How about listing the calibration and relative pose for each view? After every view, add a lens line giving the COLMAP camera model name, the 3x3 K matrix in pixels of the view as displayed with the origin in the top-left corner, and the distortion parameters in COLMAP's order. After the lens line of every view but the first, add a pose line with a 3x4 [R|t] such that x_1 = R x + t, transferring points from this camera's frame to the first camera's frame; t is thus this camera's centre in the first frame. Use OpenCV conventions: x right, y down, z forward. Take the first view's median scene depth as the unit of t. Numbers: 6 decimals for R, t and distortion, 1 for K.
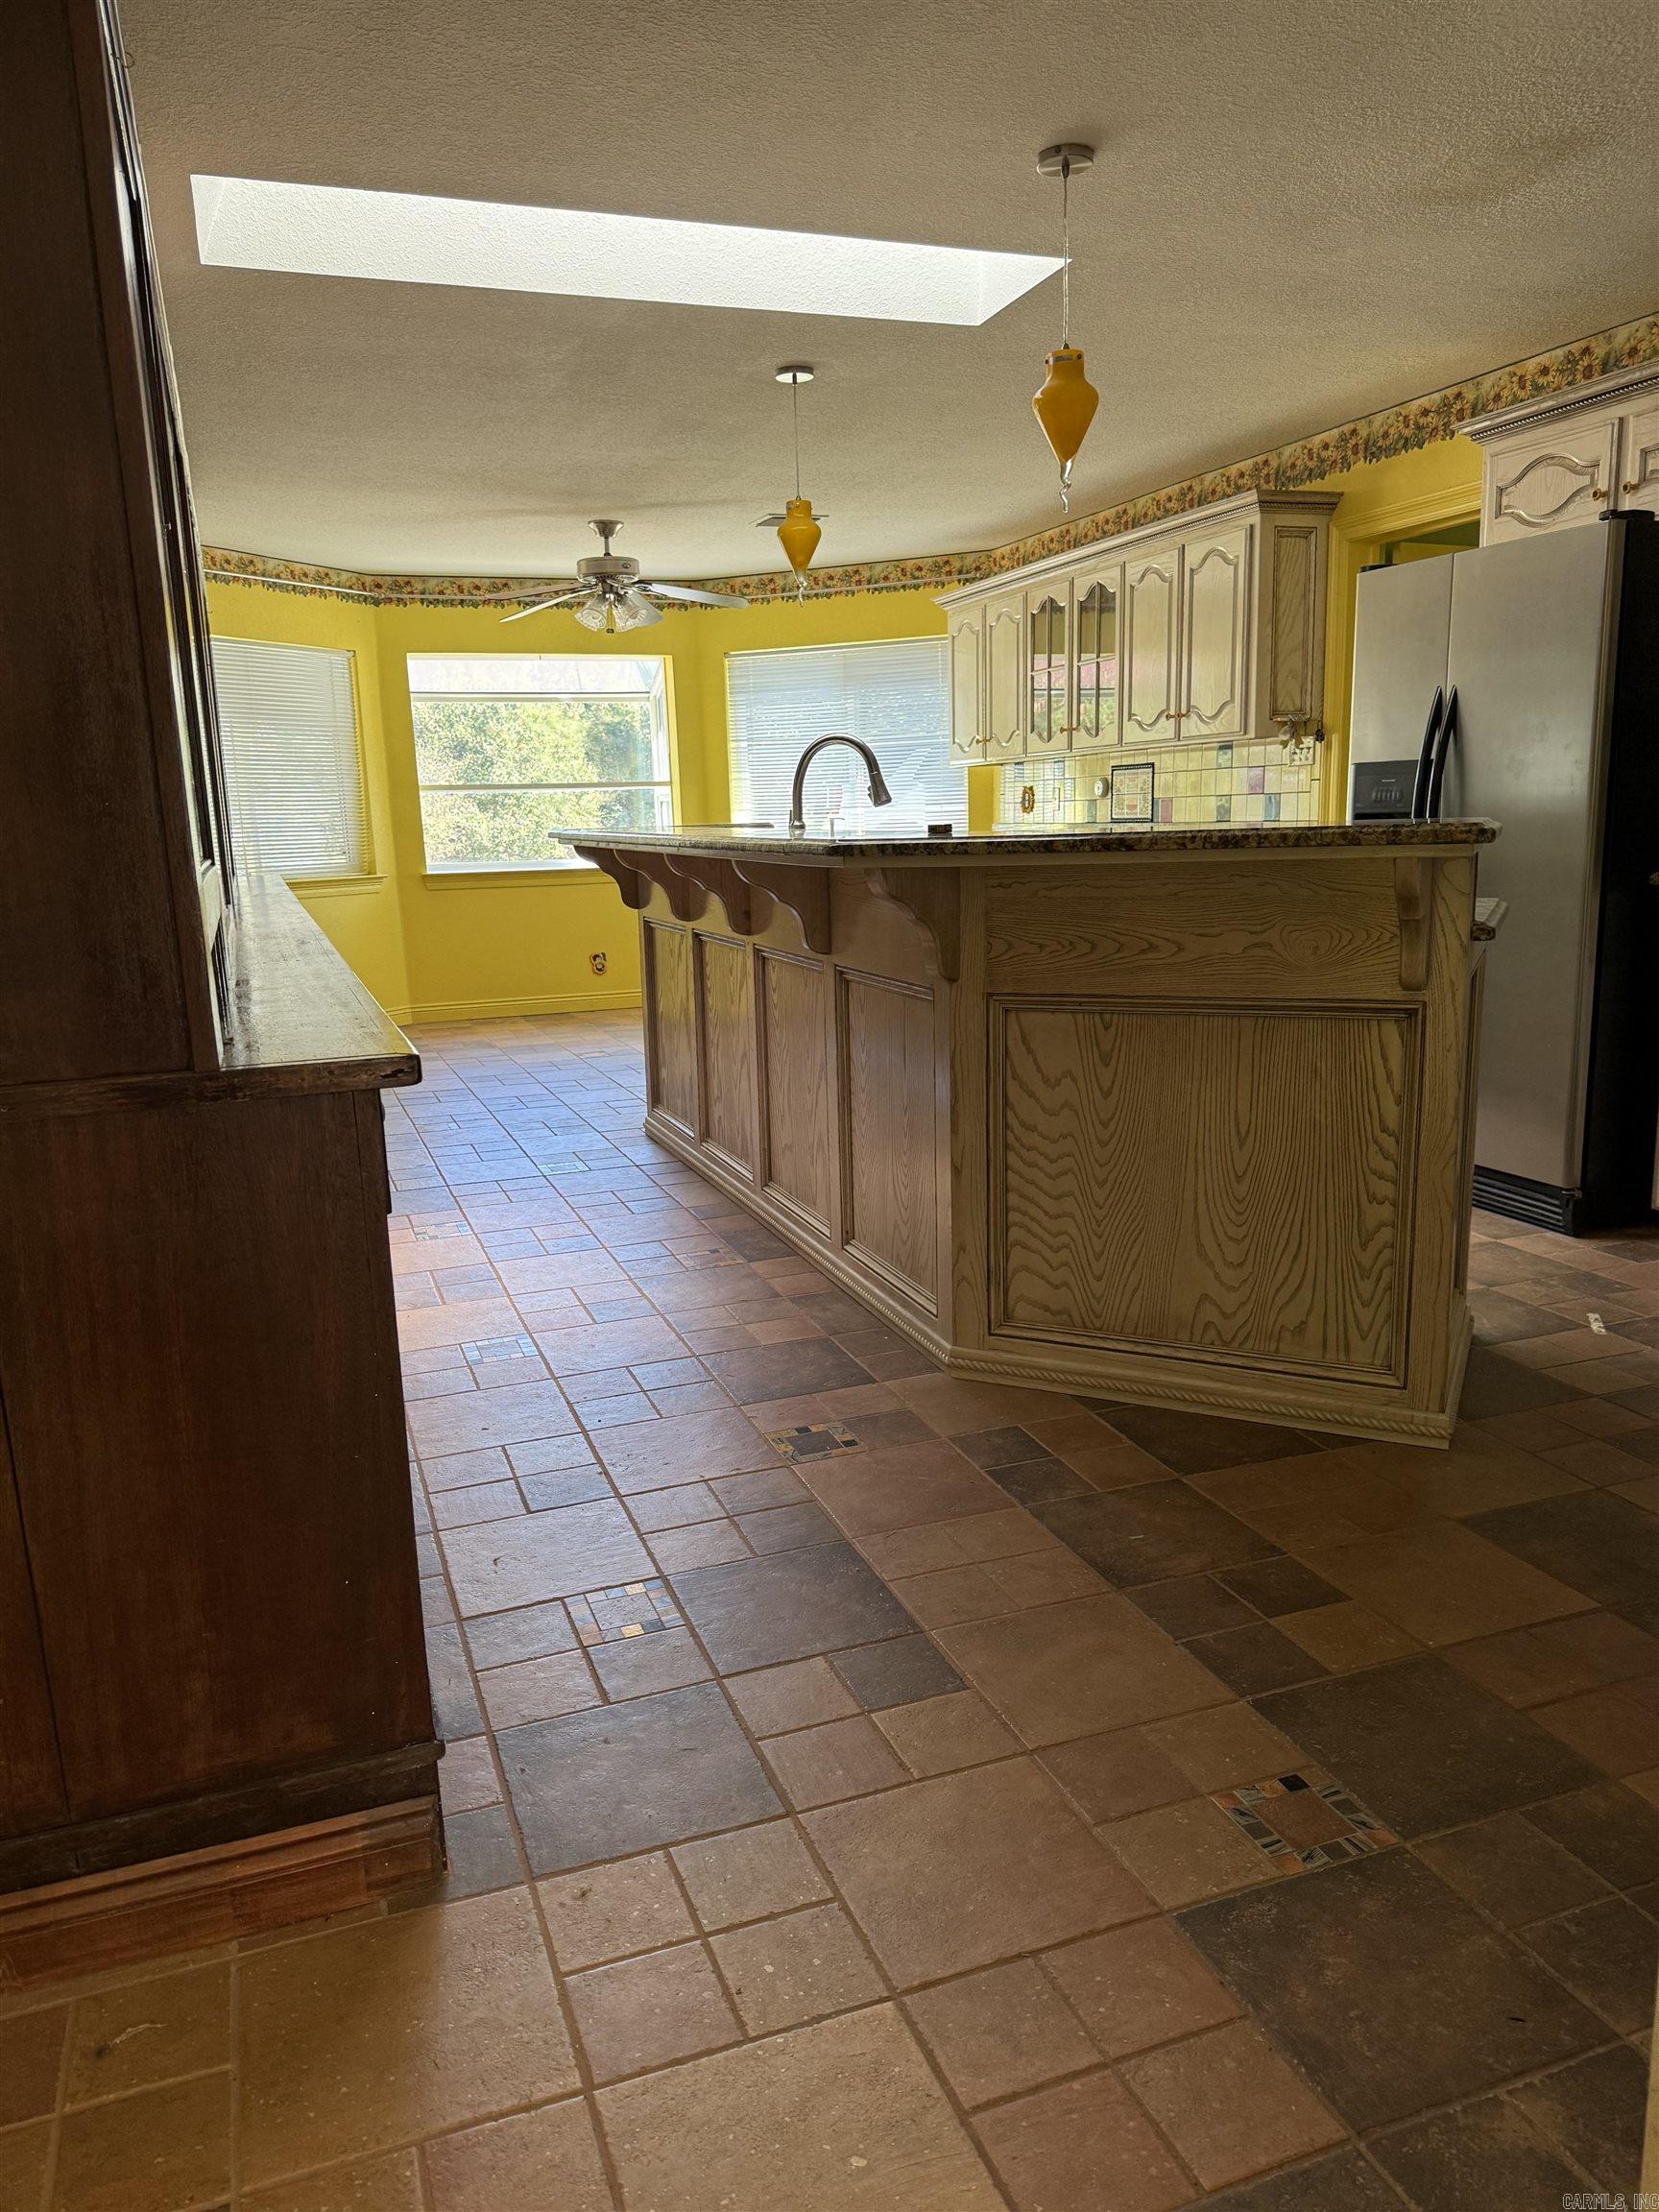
lens RADIAL K [[1538.9, 0, 829.5], [0, 1538.9, 1106.0], [0, 0, 1]] dist [0.005150, -0.001495]
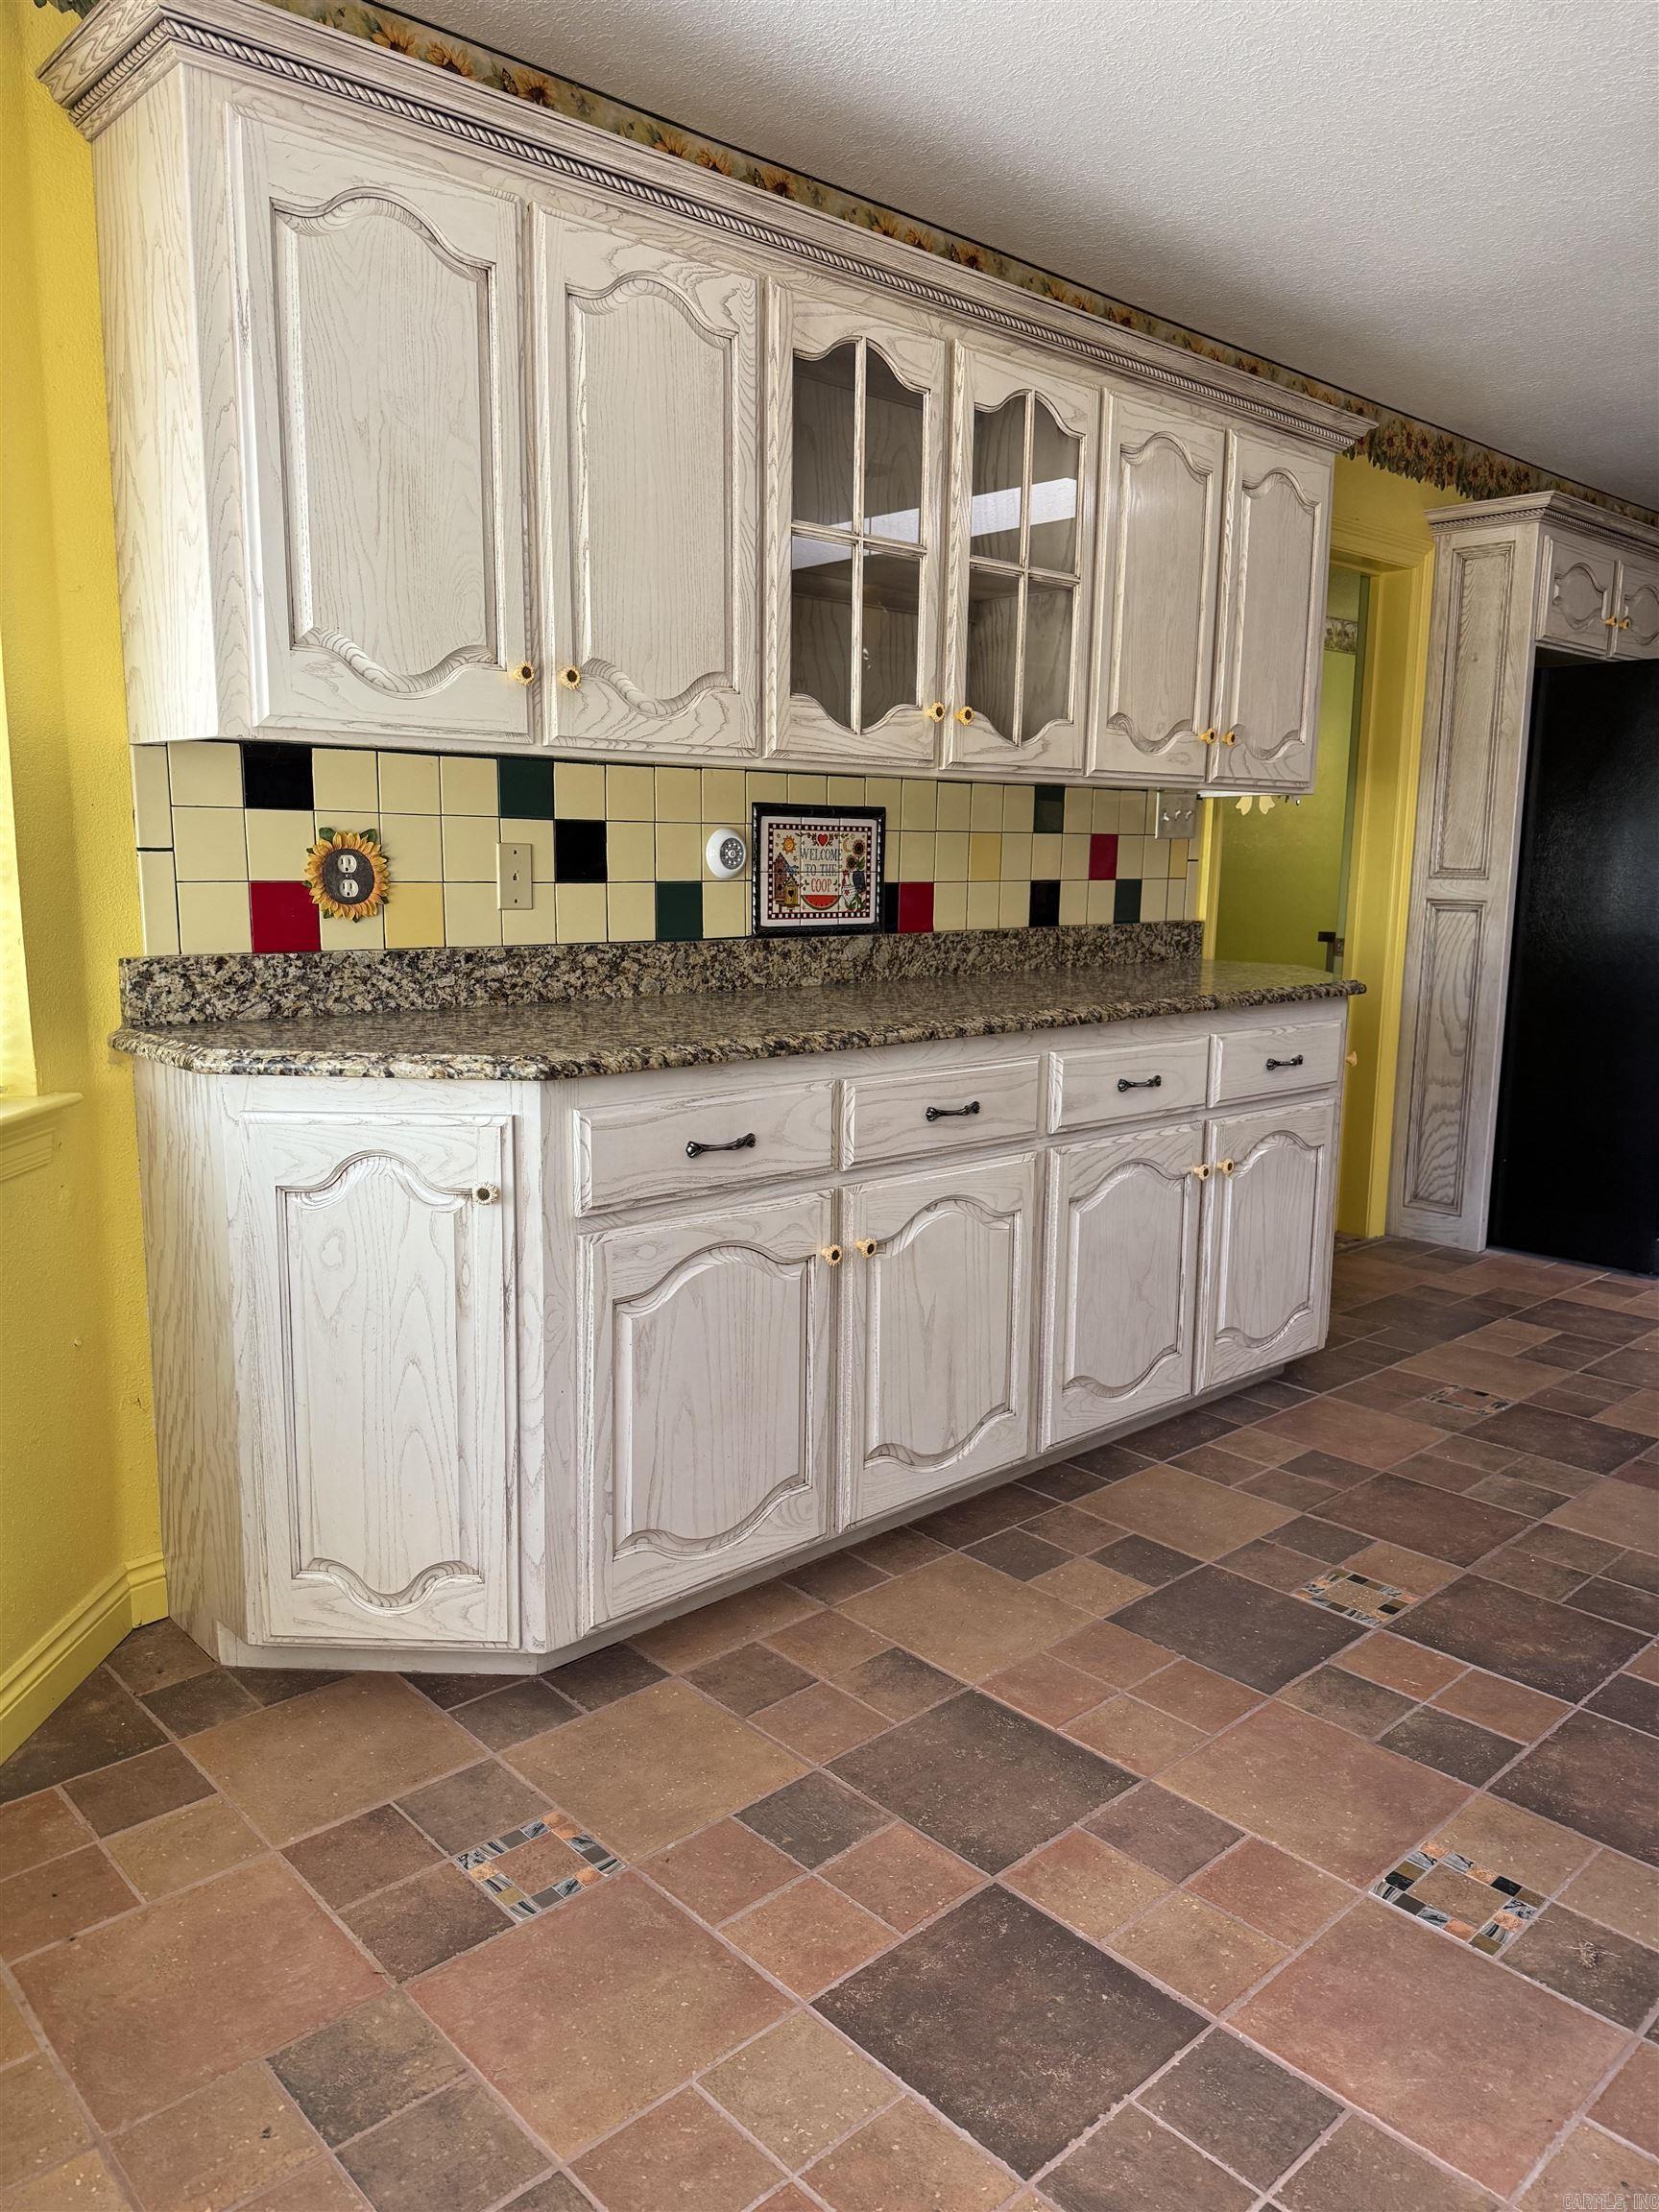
lens RADIAL K [[1538.9, 0, 829.5], [0, 1538.9, 1106.0], [0, 0, 1]] dist [0.005150, -0.001495]
pose [[-0.405010, -0.128458, 0.905243, -0.217194], [0.176247, 0.960543, 0.215159, -0.239007], [-0.897164, 0.246688, -0.366389, 1.206744]]
